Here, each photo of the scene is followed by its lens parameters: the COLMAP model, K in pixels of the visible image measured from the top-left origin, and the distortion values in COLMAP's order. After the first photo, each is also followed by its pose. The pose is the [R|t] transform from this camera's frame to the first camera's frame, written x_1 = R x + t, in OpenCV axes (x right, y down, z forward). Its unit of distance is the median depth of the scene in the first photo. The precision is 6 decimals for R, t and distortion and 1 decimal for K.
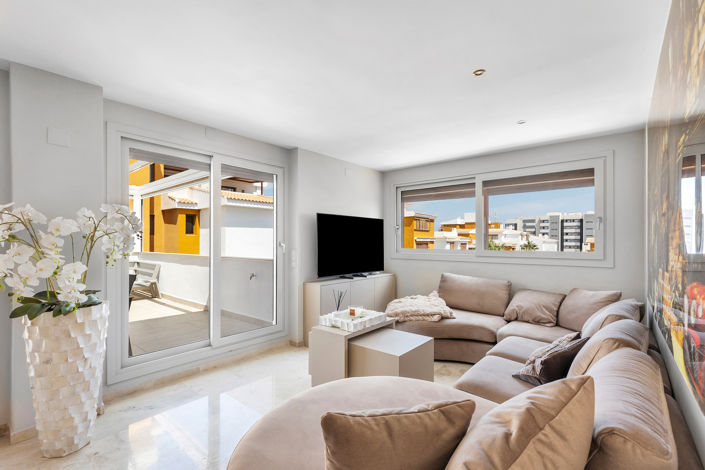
lens RADIAL K [[316.7, 0, 350.9], [0, 316.7, 240.2], [0, 0, 1]] dist [0.005152, -0.000350]
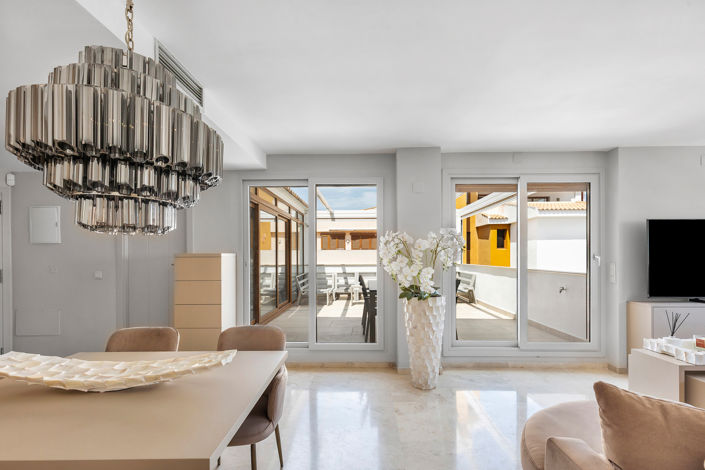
lens RADIAL K [[316.7, 0, 363.5], [0, 316.7, 255.9], [0, 0, 1]] dist [0.005152, -0.000350]
pose [[0.638334, -0.000924, -0.769759, 0.071913], [0.004912, 0.999984, 0.002873, 0.004118], [0.769744, -0.005615, 0.638328, -0.133865]]
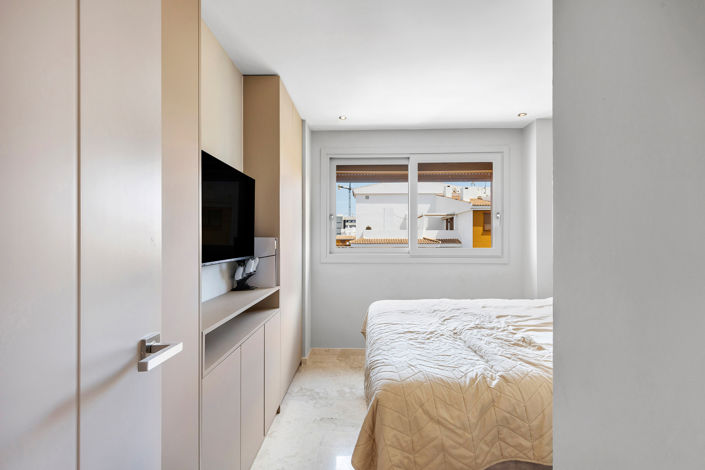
lens RADIAL K [[316.7, 0, 345.5], [0, 316.7, 235.3], [0, 0, 1]] dist [0.005152, -0.000350]
pose [[0.786966, -0.005097, 0.616975, -0.315240], [0.010802, 0.999926, -0.005518, 0.004060], [-0.616901, 0.011007, 0.786964, 0.612129]]
